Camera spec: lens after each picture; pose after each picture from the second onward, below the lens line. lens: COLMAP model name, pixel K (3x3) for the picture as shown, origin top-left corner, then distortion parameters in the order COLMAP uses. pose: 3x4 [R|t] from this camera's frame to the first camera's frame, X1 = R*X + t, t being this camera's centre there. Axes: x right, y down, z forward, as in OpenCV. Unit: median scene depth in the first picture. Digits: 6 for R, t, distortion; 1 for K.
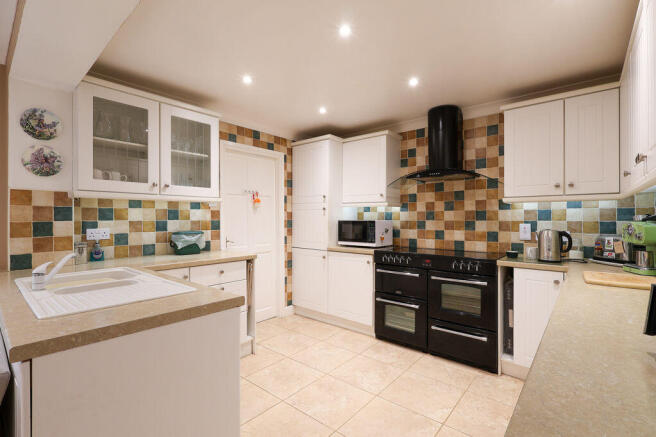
lens RADIAL K [[299.1, 0, 328.3], [0, 299.1, 219.7], [0, 0, 1]] dist [-0.002428, -0.000137]
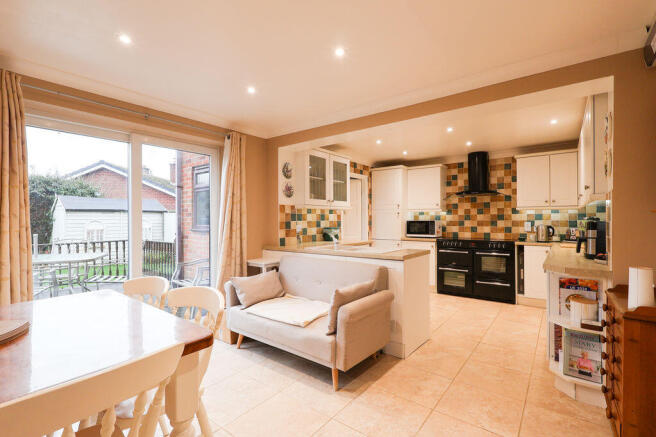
lens RADIAL K [[299.1, 0, 328.0], [0, 299.1, 219.0], [0, 0, 1]] dist [-0.002428, -0.000137]
pose [[0.998909, -0.002726, 0.046621, -0.568447], [0.003078, 0.999967, -0.007486, 0.004801], [-0.046599, 0.007621, 0.998885, -0.665460]]
